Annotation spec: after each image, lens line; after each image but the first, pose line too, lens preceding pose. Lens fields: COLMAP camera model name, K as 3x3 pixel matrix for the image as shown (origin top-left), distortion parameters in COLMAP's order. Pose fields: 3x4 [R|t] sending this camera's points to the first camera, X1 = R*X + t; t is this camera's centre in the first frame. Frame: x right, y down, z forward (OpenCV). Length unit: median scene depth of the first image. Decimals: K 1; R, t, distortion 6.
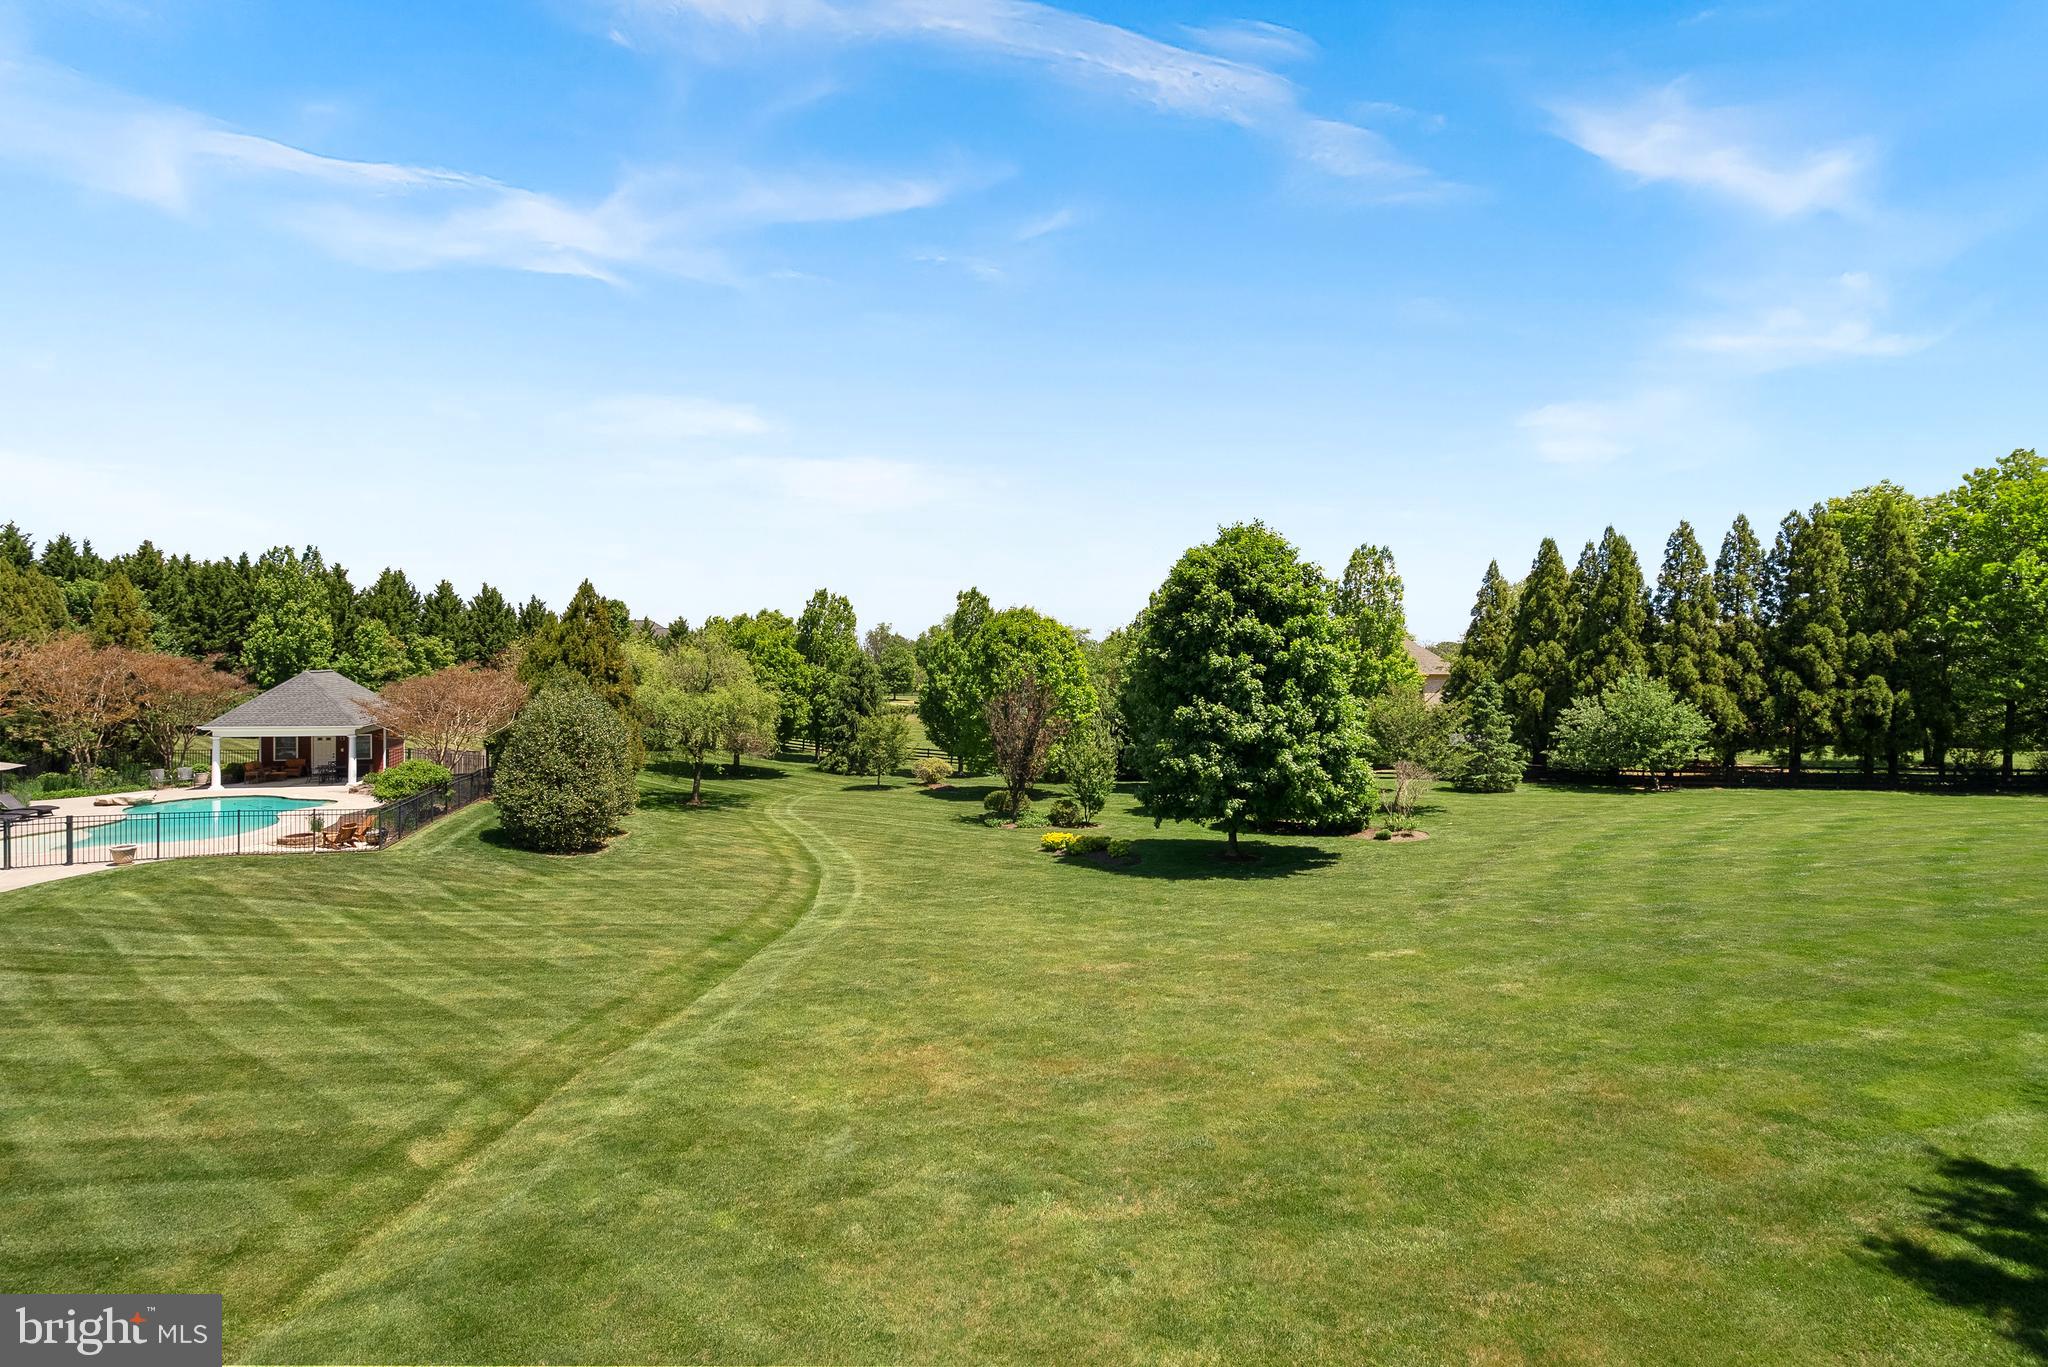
lens RADIAL K [[941.5, 0, 1027.1], [0, 941.5, 673.2], [0, 0, 1]] dist [-0.002126, 0.003042]
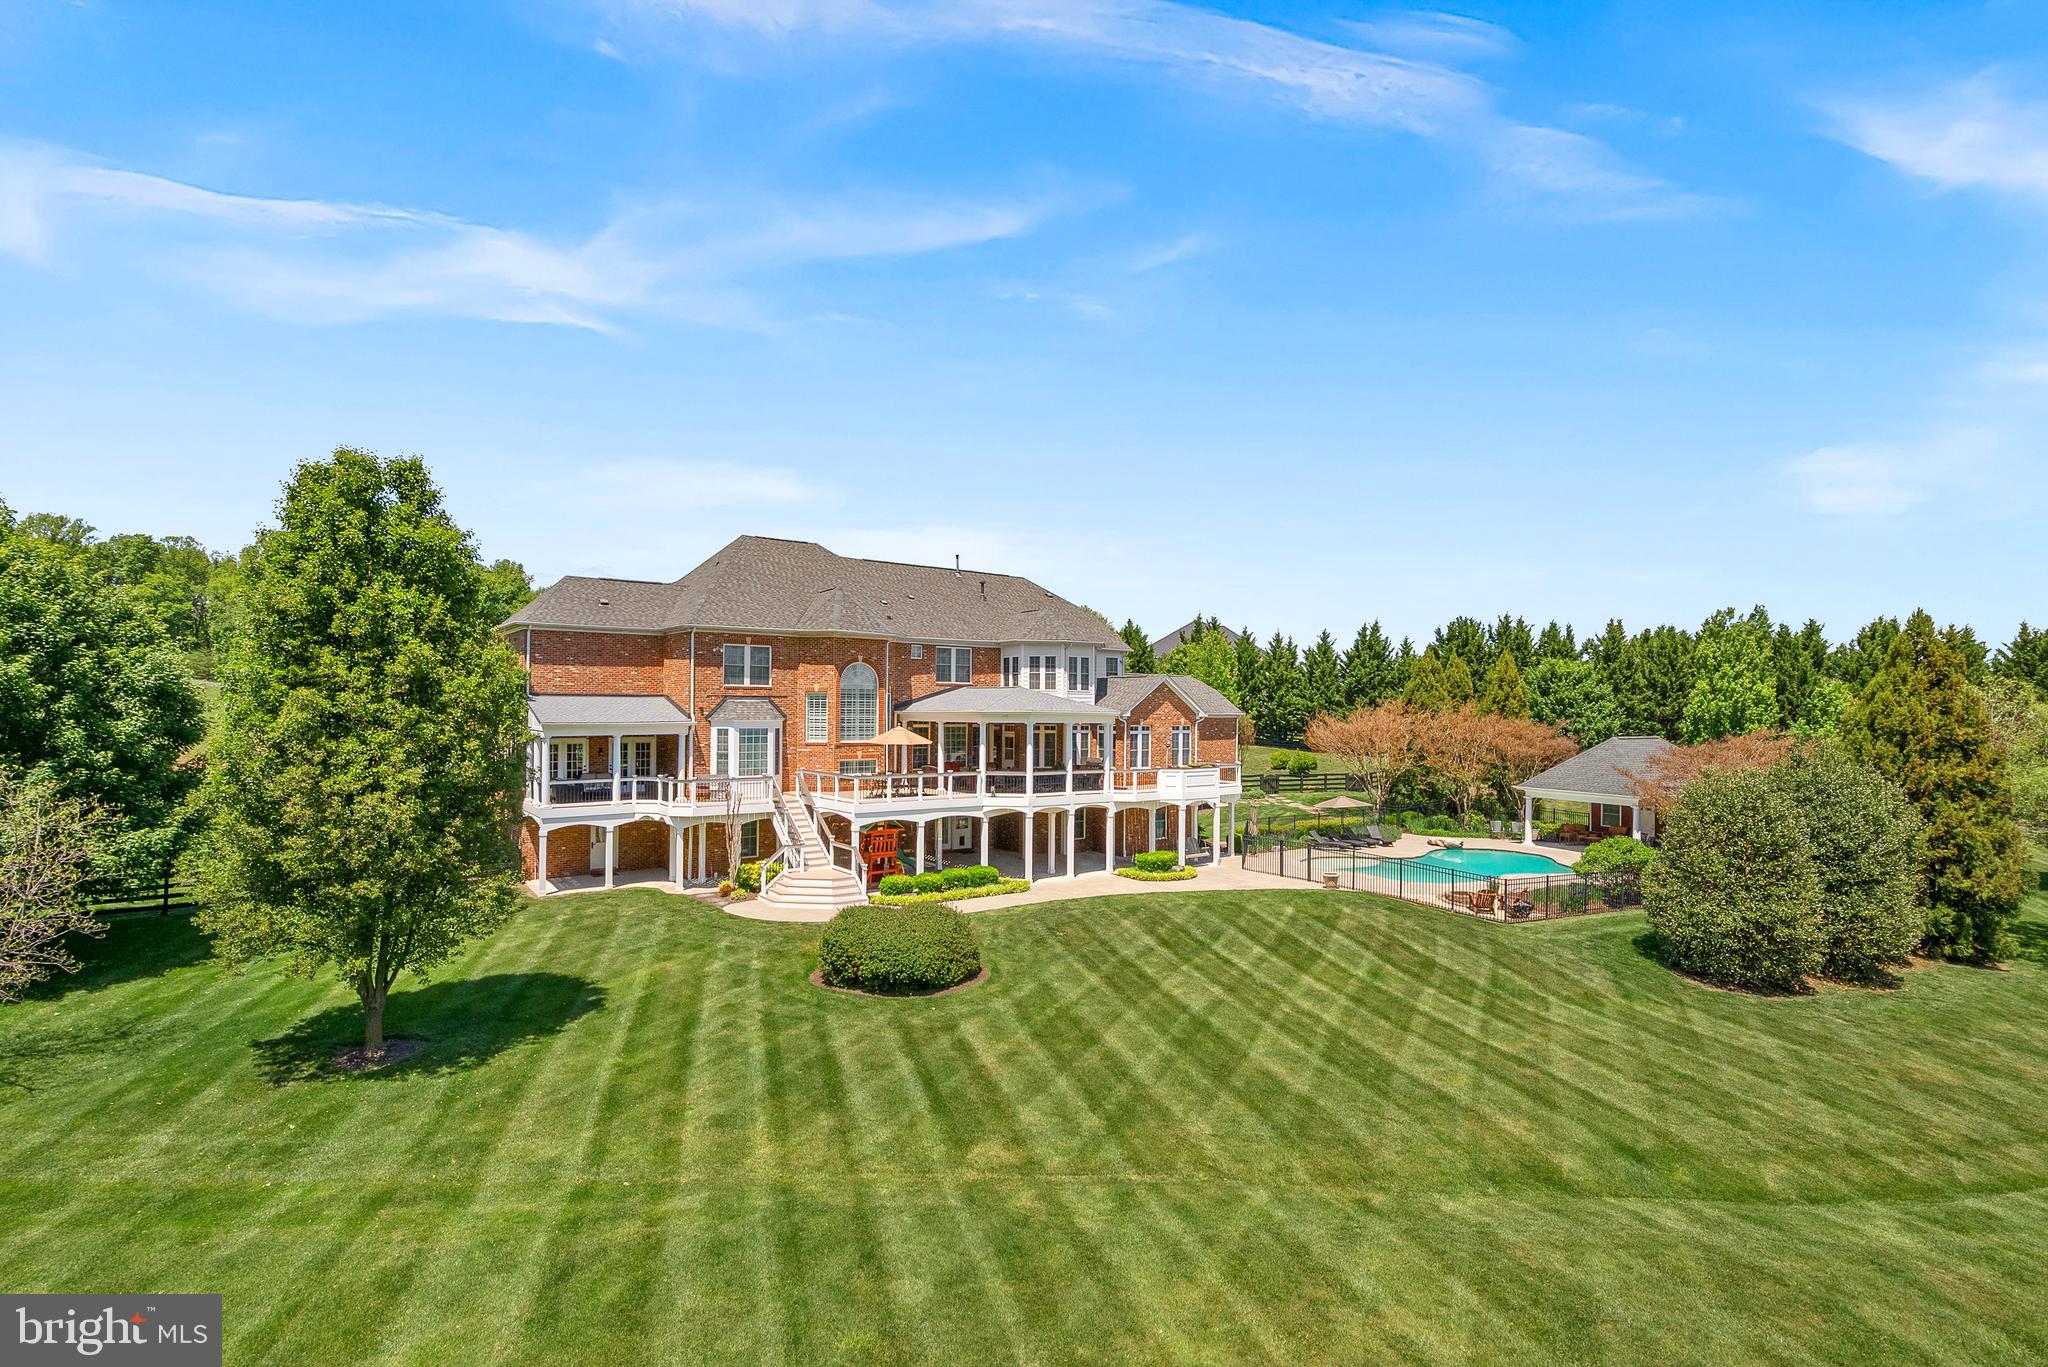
lens RADIAL K [[941.5, 0, 1015.4], [0, 941.5, 719.5], [0, 0, 1]] dist [-0.002126, 0.003042]
pose [[0.109608, -0.001627, -0.993974, 0.152681], [-0.019134, 0.999810, -0.003747, -0.005645], [0.993791, 0.019429, 0.109556, 0.266584]]
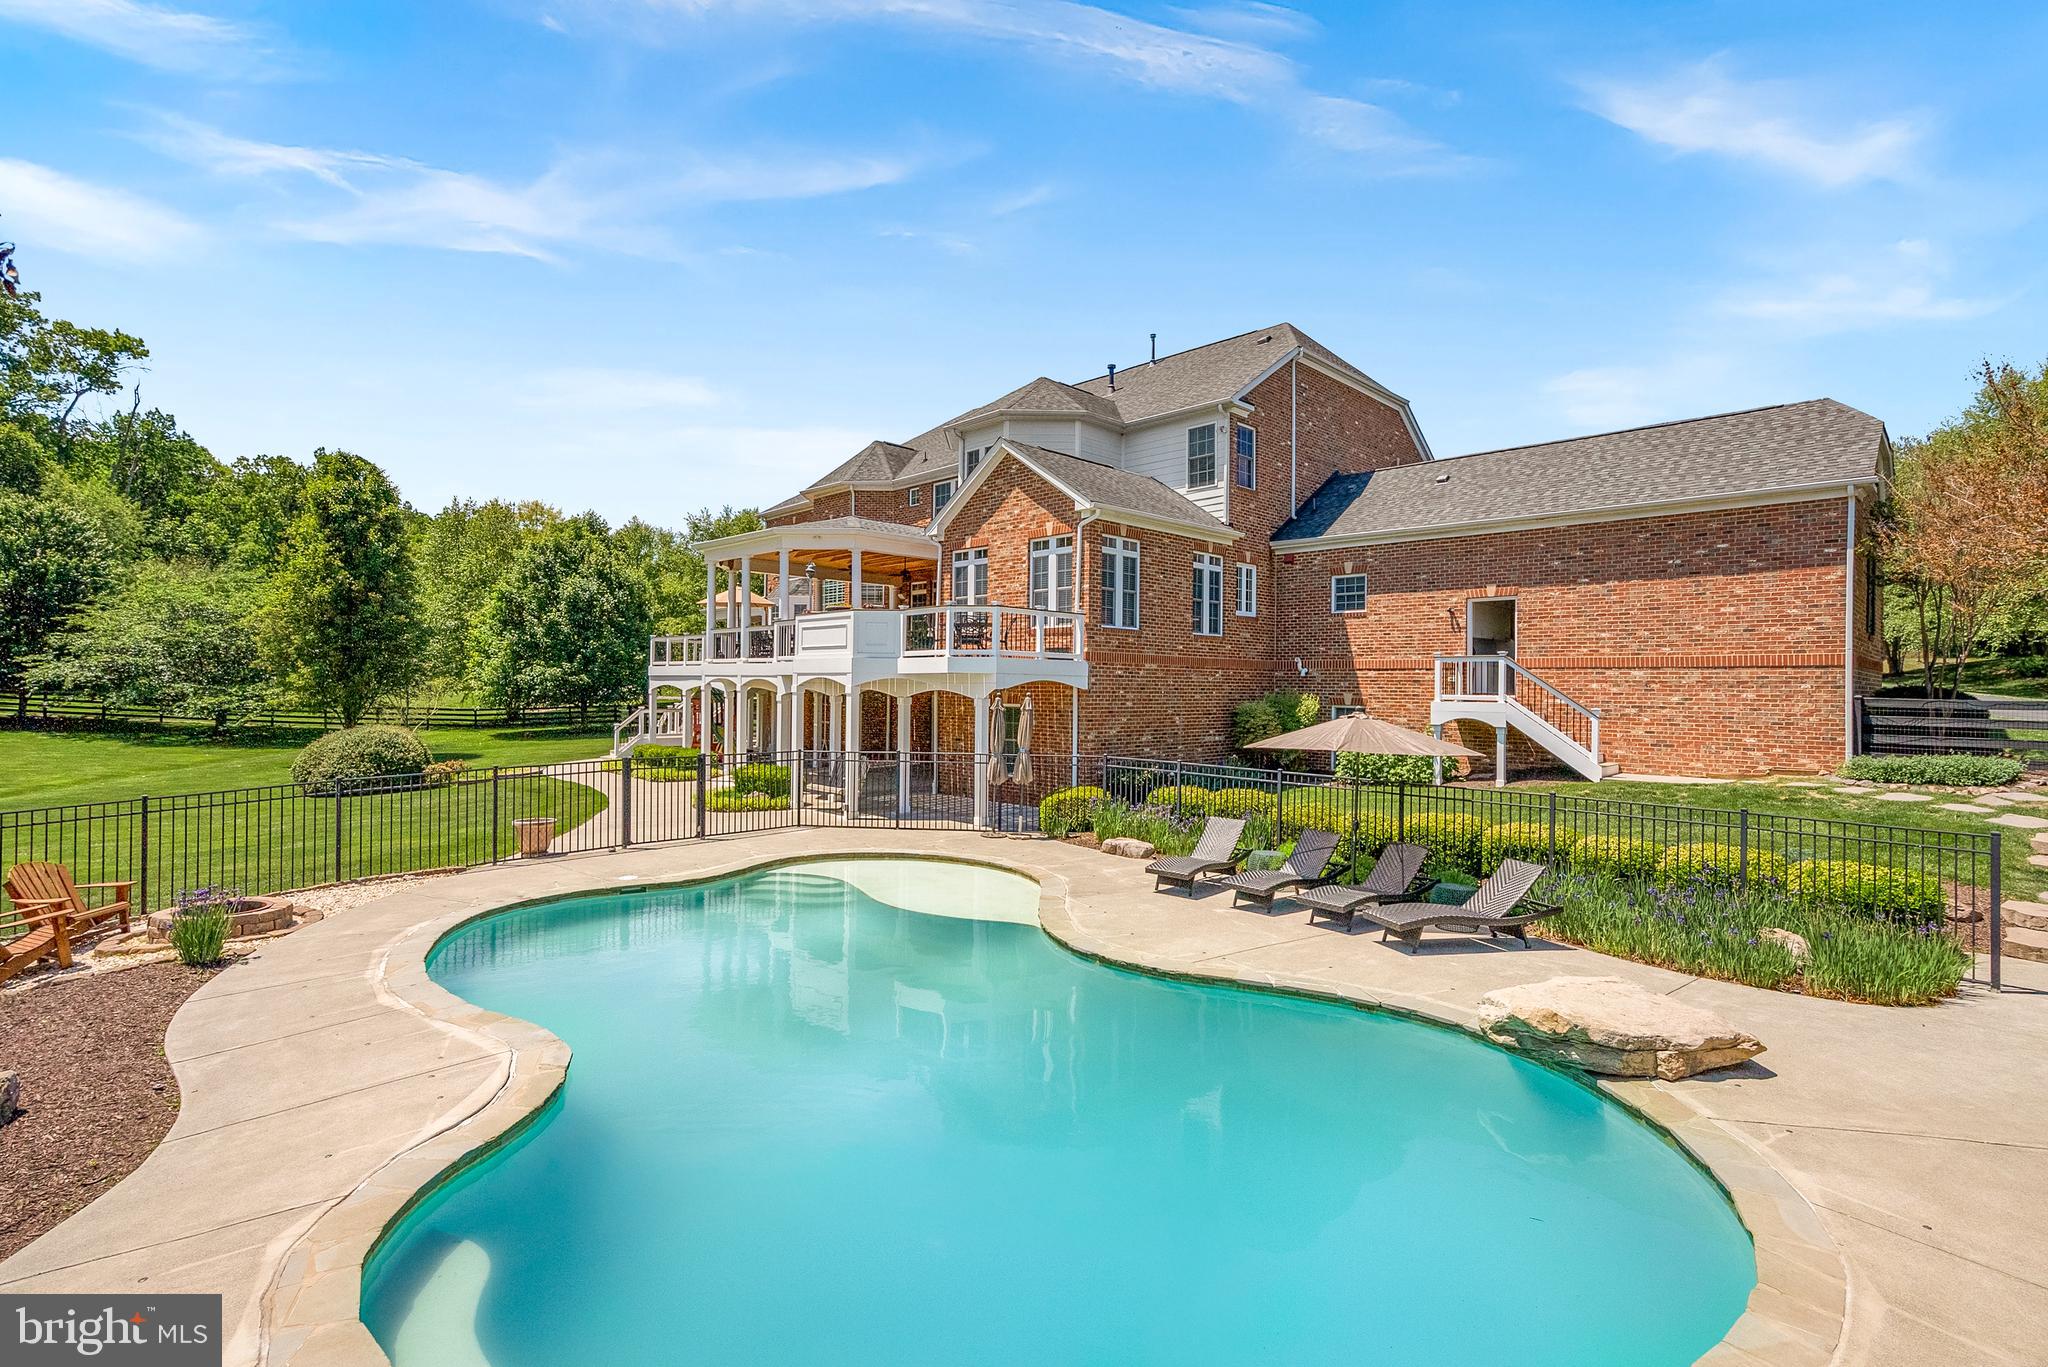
lens RADIAL K [[941.5, 0, 1036.8], [0, 941.5, 705.2], [0, 0, 1]] dist [-0.002126, 0.003042]
pose [[-0.969546, -0.018036, -0.244245, -0.678097], [-0.025805, 0.999257, 0.028645, 0.059738], [0.243547, 0.034075, -0.969290, 0.971427]]
